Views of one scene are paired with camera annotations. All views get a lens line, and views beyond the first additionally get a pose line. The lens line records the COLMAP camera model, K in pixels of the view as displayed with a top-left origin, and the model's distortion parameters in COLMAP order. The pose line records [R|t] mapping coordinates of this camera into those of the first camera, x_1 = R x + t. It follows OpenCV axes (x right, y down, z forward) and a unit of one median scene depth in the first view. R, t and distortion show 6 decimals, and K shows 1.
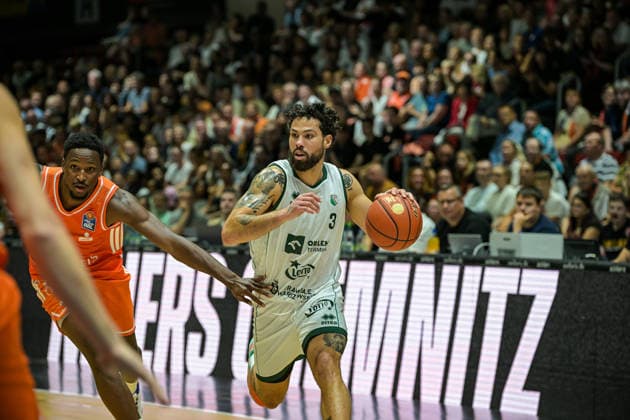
lens RADIAL K [[2222.3, 0, 315.2], [0, 2222.3, 152.5], [0, 0, 1]] dist [0.099189, -0.755549]
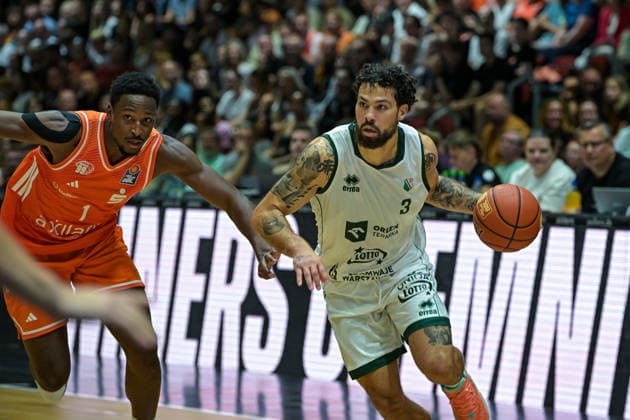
lens RADIAL K [[2222.3, 0, 315.2], [0, 2222.3, 152.5], [0, 0, 1]] dist [0.099189, -0.755549]
pose [[0.998465, 0.008460, -0.054738, 0.007203], [-0.006612, 0.999405, 0.033853, -0.000072], [0.054992, -0.033439, 0.997927, 0.247770]]
